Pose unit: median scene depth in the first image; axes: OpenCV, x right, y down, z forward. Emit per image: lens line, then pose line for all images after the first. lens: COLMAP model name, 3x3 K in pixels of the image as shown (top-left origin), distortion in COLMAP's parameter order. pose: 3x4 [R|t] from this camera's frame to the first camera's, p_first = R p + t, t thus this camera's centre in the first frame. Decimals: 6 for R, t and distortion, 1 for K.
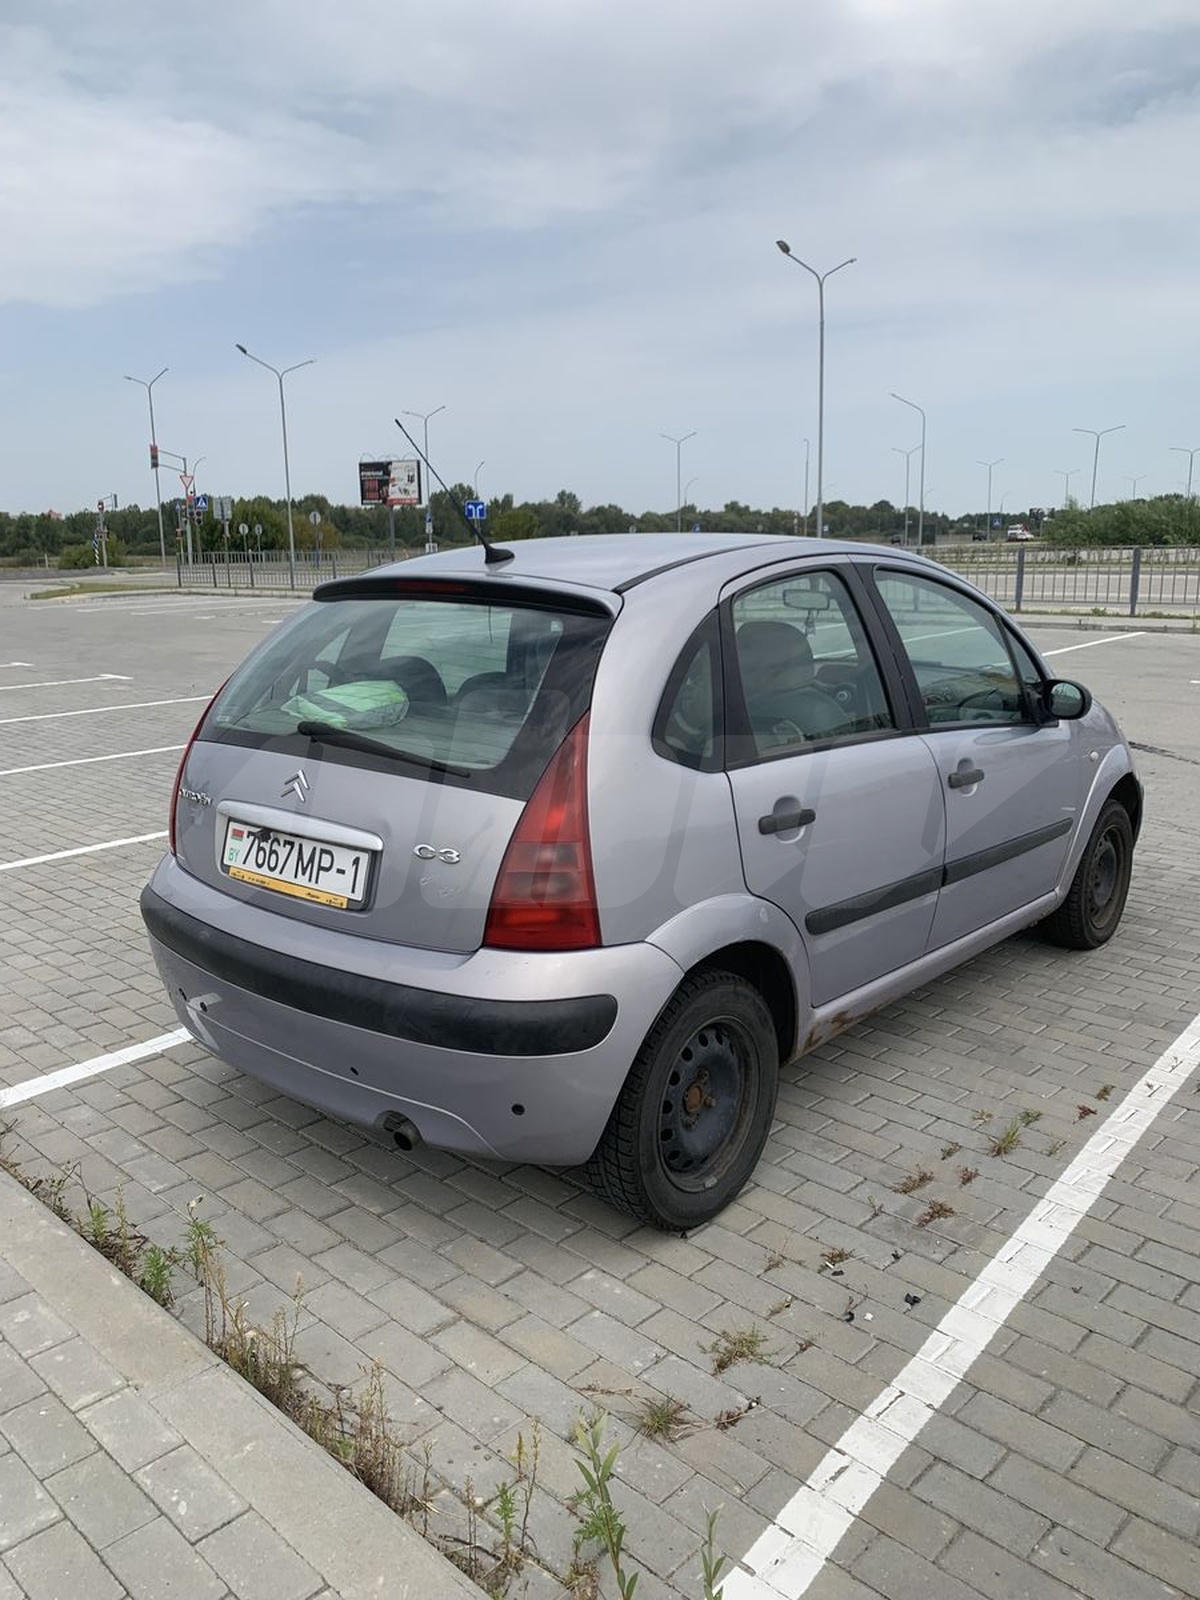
lens RADIAL K [[1232.4, 0, 608.8], [0, 1232.4, 807.0], [0, 0, 1]] dist [0.010032, 0.015954]
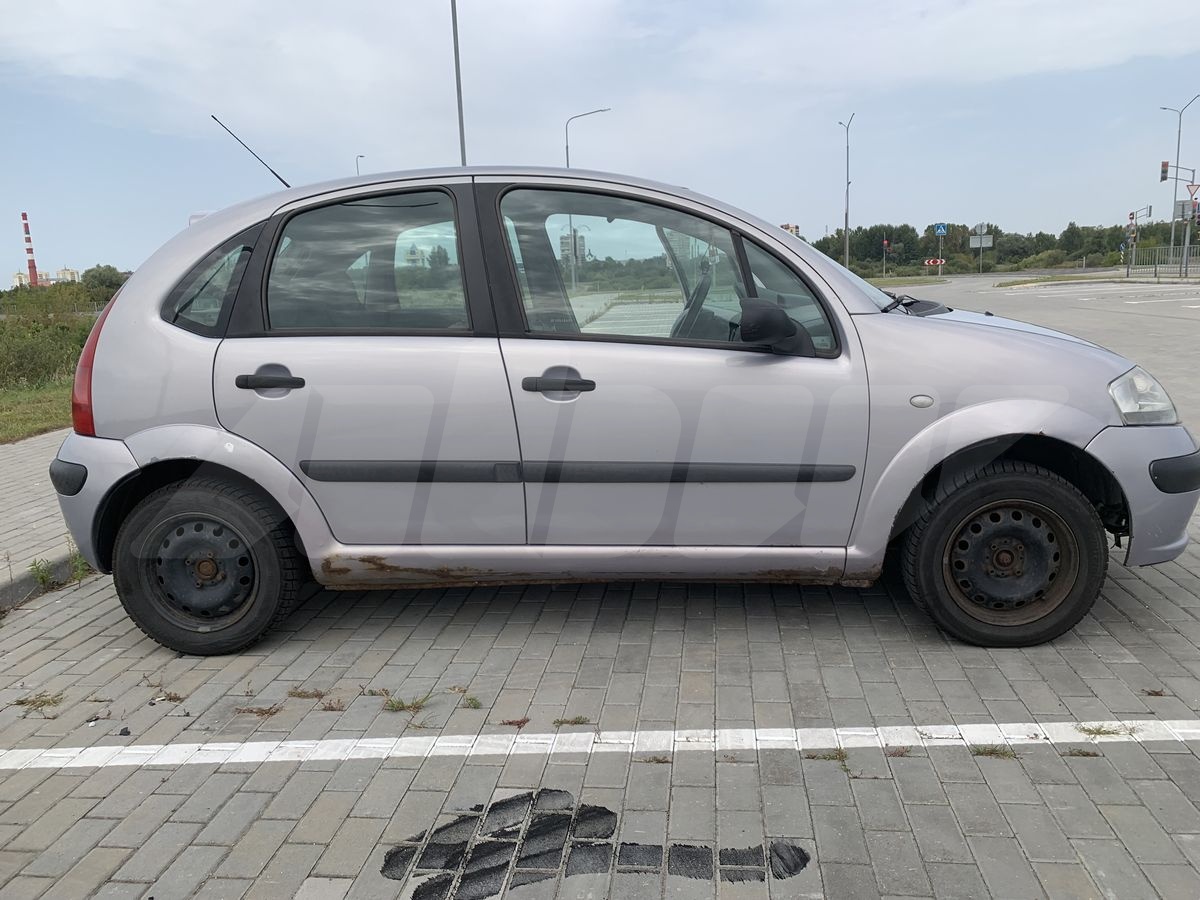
lens RADIAL K [[924.3, 0, 605.2], [0, 924.3, 447.9], [0, 0, 1]] dist [0.010032, 0.015954]
pose [[0.595395, 0.133569, -0.792253, 1.136259], [-0.135699, 0.988635, 0.064698, -0.031236], [0.791891, 0.068987, 0.606753, 0.685395]]
